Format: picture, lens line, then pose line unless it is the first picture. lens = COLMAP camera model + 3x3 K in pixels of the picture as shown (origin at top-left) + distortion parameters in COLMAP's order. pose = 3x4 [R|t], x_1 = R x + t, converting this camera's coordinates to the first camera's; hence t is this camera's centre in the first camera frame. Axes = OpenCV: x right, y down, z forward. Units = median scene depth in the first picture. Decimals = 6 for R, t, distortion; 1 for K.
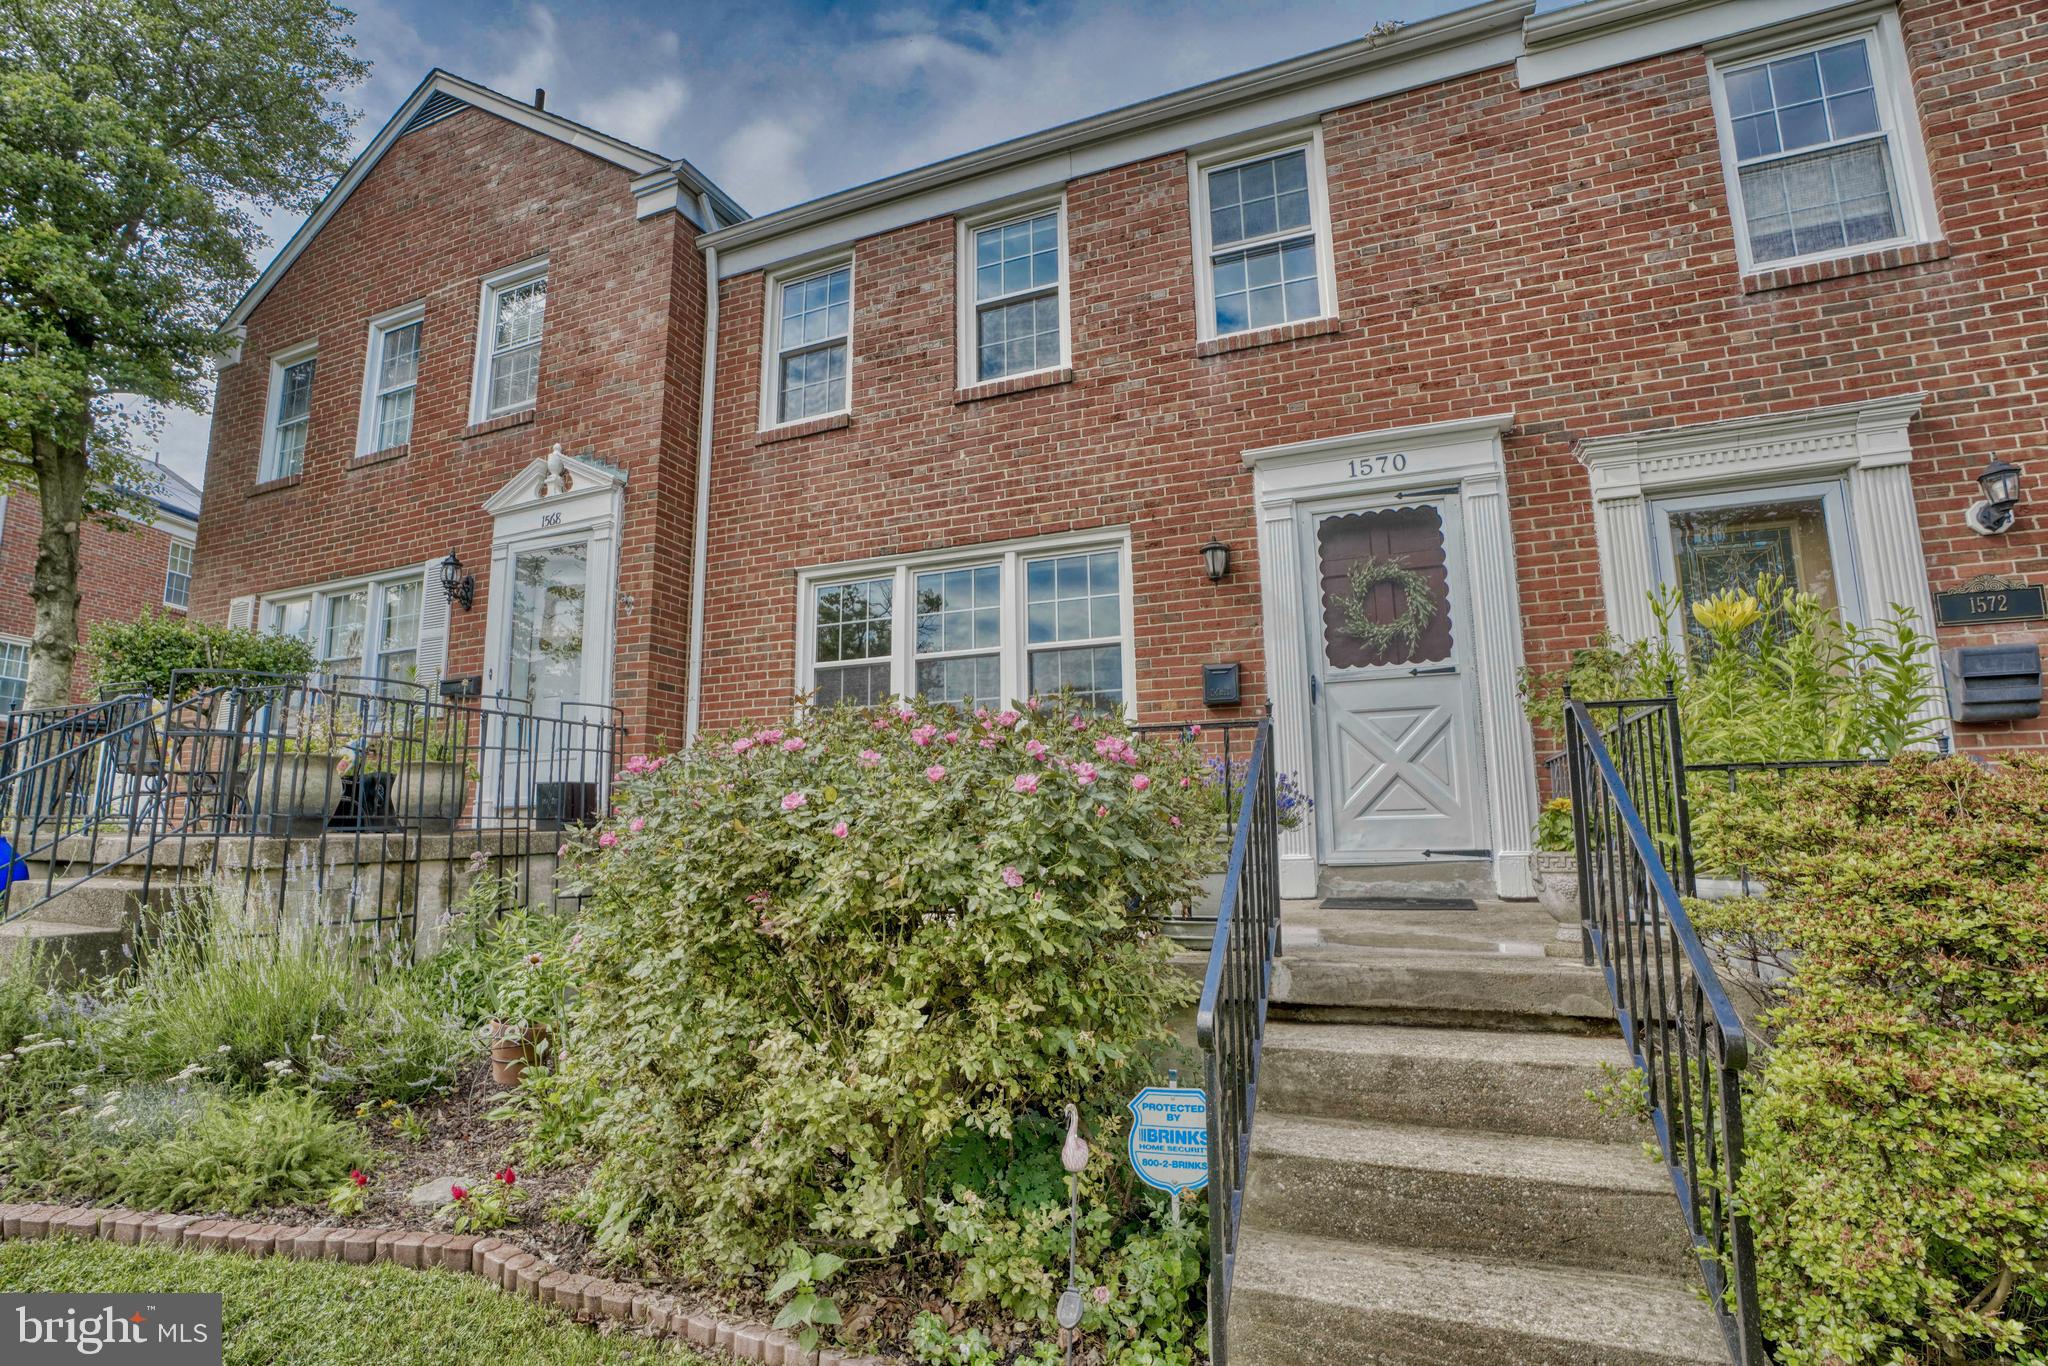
lens RADIAL K [[962.5, 0, 1007.4], [0, 962.5, 690.9], [0, 0, 1]] dist [-0.071921, 0.031637]
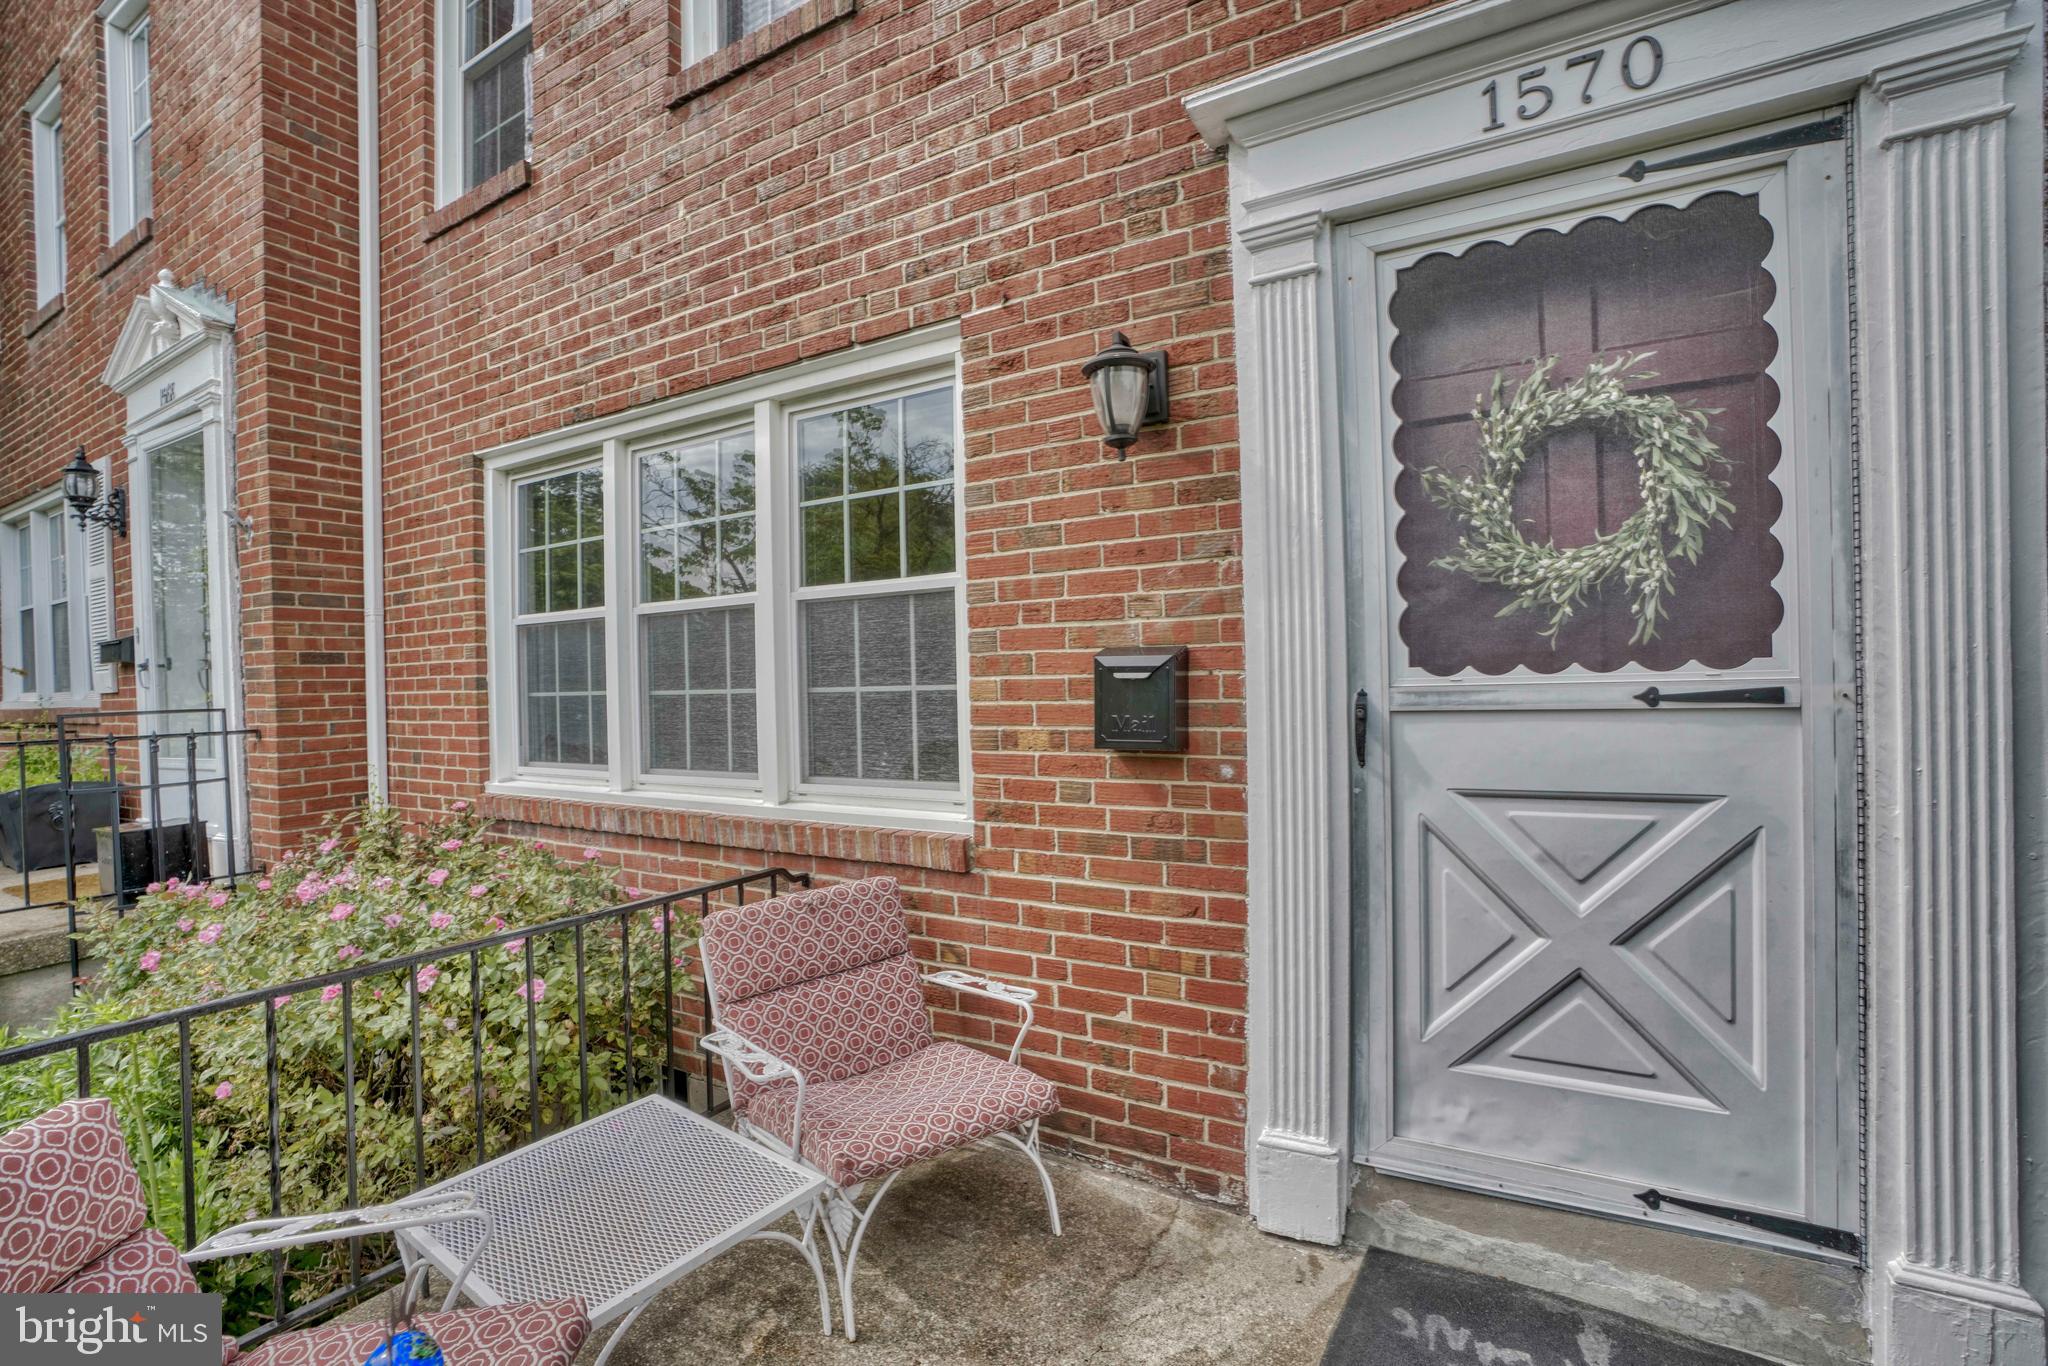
lens RADIAL K [[962.5, 0, 1007.4], [0, 962.5, 690.9], [0, 0, 1]] dist [-0.071921, 0.031637]
pose [[0.983840, -0.004671, -0.178989, 0.230504], [0.032841, 0.987408, 0.154746, -0.074026], [0.176012, -0.158123, 0.971605, 0.559721]]
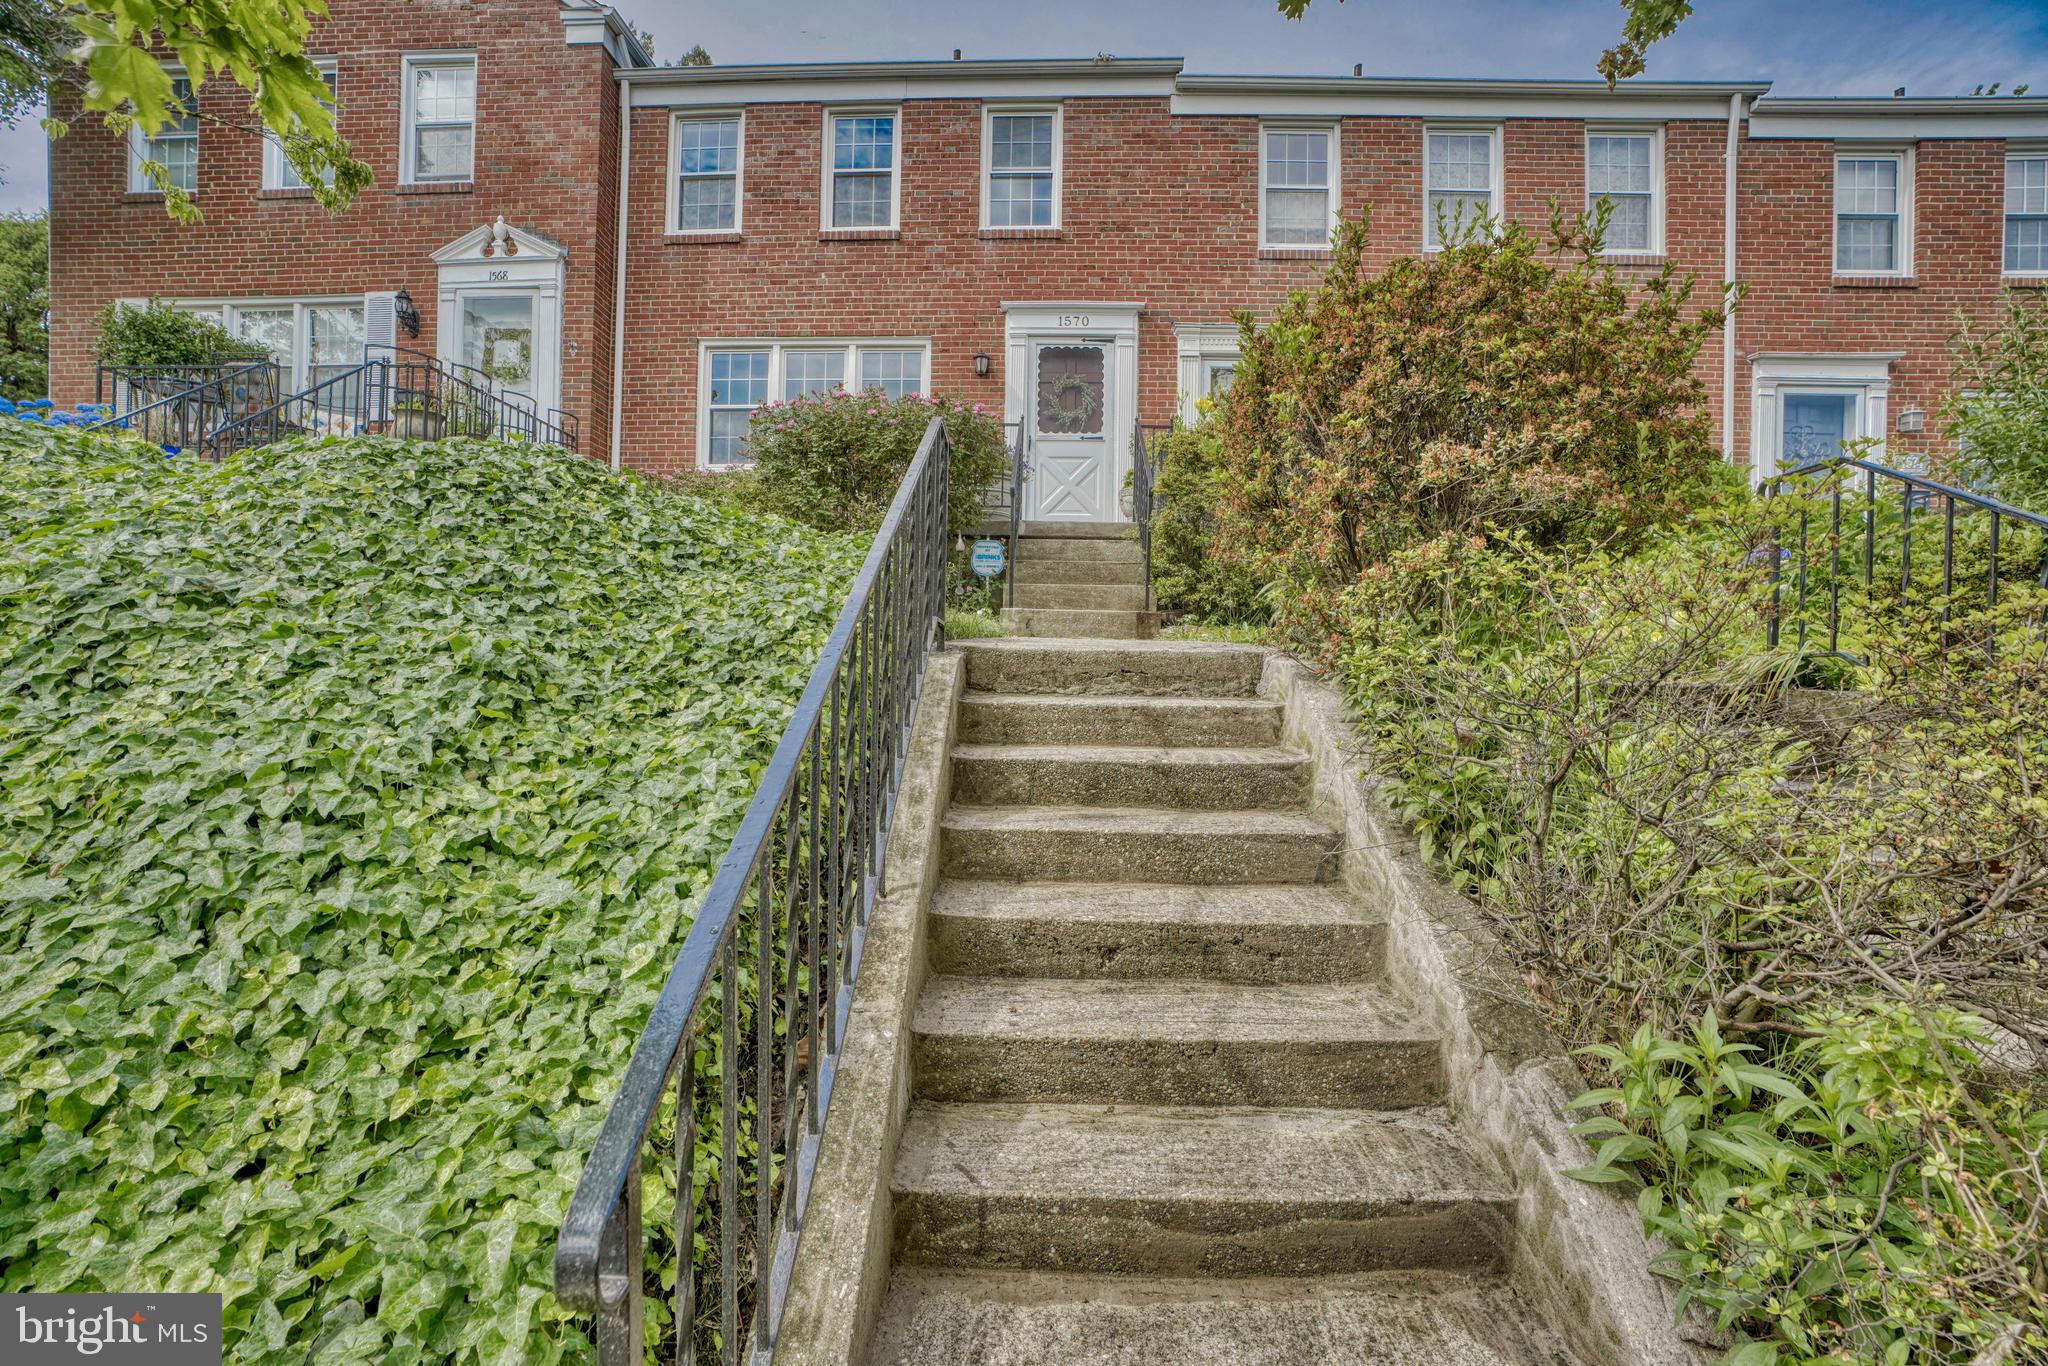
lens RADIAL K [[962.5, 0, 1007.4], [0, 962.5, 690.9], [0, 0, 1]] dist [-0.071921, 0.031637]
pose [[0.944039, 0.023843, 0.328971, -0.280410], [-0.079207, 0.984586, 0.155938, 0.165691], [-0.320182, -0.173269, 0.931376, -0.697910]]
